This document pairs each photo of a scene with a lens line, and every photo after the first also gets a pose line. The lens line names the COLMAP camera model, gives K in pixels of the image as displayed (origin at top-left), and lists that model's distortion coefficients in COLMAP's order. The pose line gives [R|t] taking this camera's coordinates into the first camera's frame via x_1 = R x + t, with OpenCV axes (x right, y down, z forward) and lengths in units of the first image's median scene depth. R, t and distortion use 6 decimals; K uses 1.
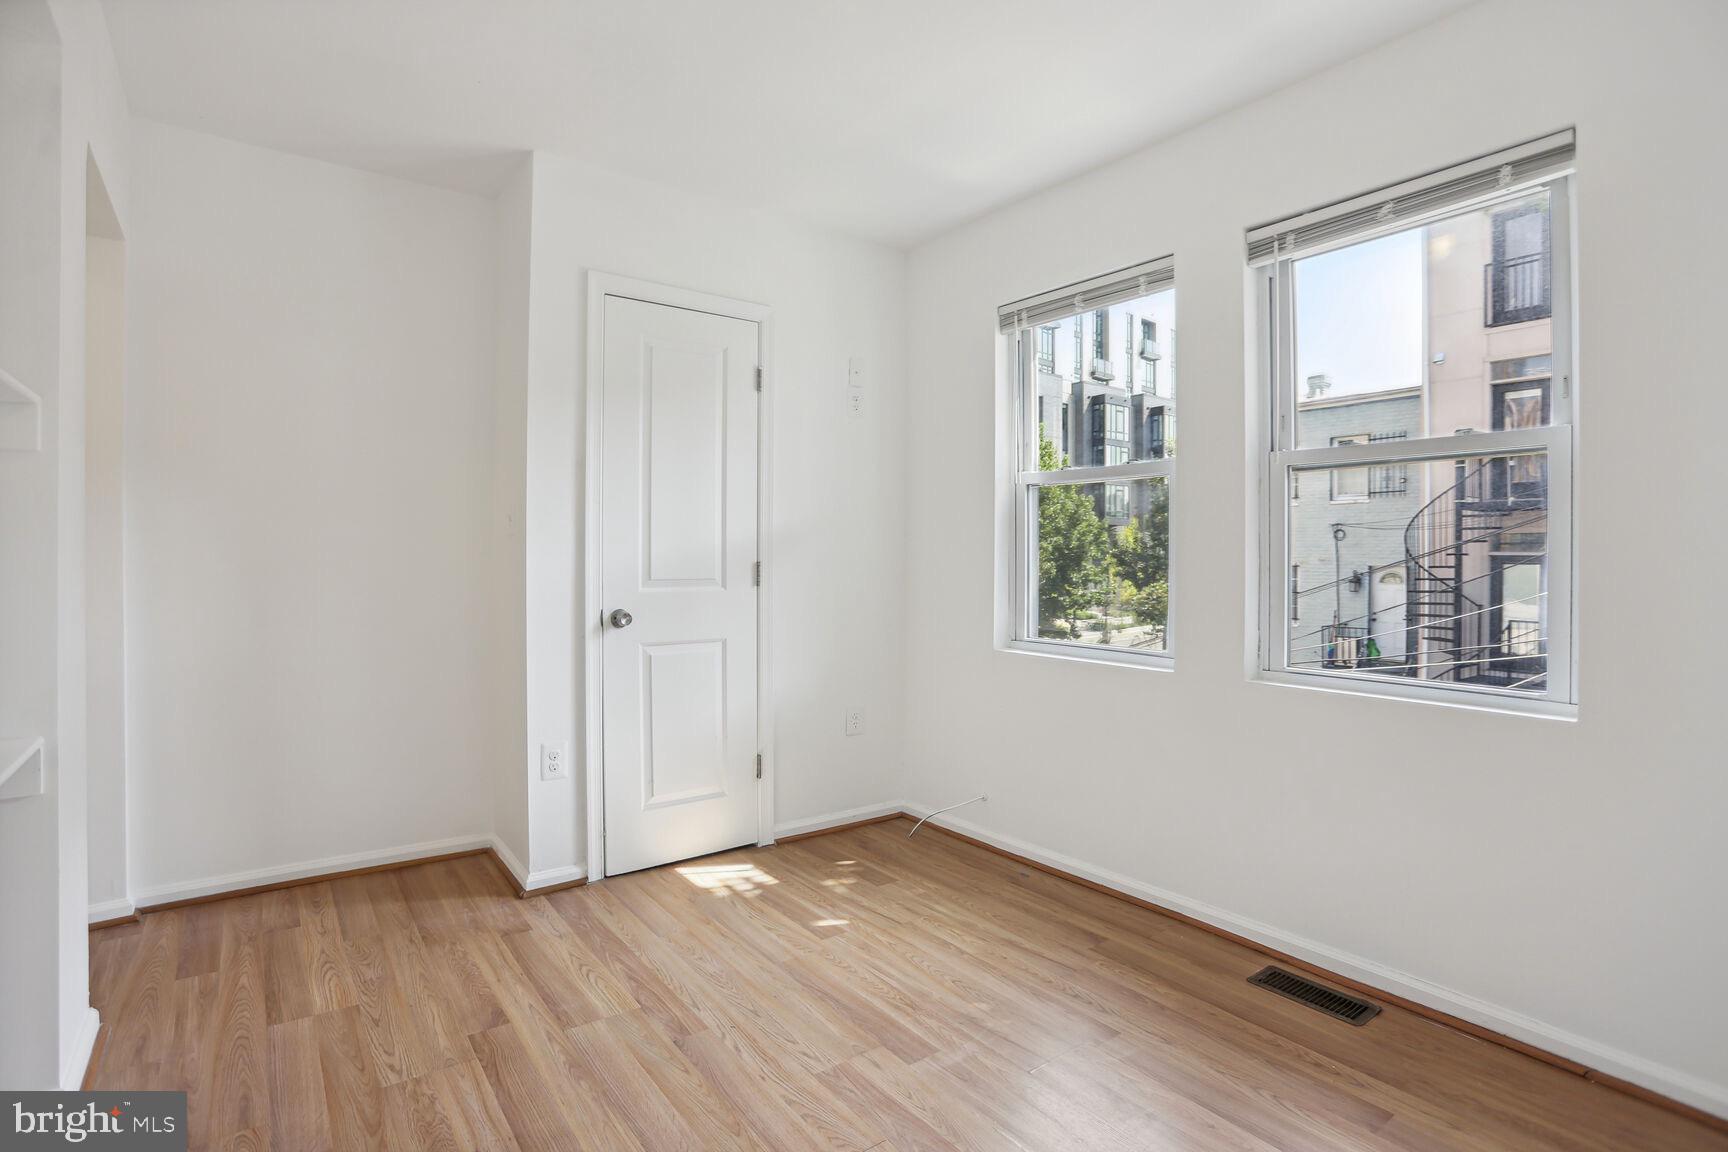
lens RADIAL K [[837.1, 0, 860.2], [0, 837.1, 564.2], [0, 0, 1]] dist [-0.052285, 0.033794]
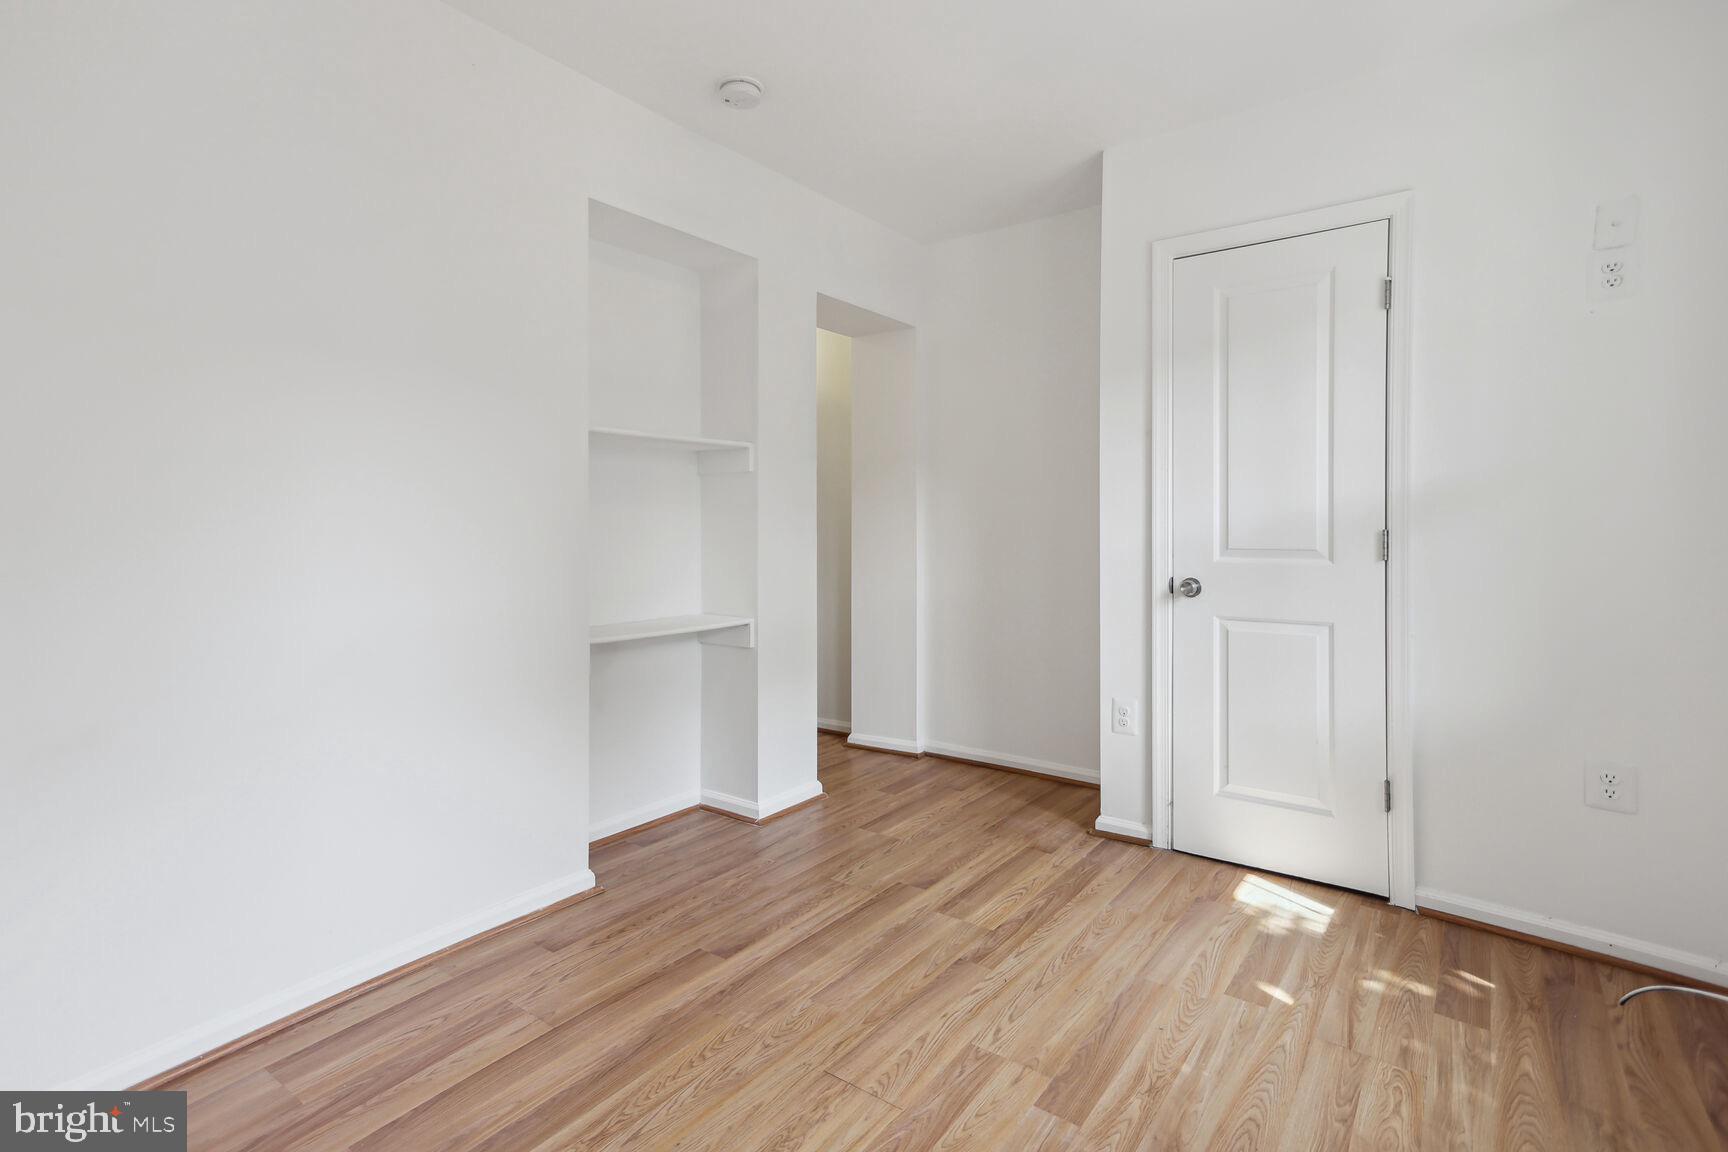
lens RADIAL K [[864.3, 0, 899.7], [0, 864.3, 525.9], [0, 0, 1]] dist [0.001409, 0.082082]
pose [[0.322739, -0.005940, -0.946469, 0.636896], [-0.005407, 0.999952, -0.008120, 0.003857], [0.946472, 0.007738, 0.322692, 0.400263]]
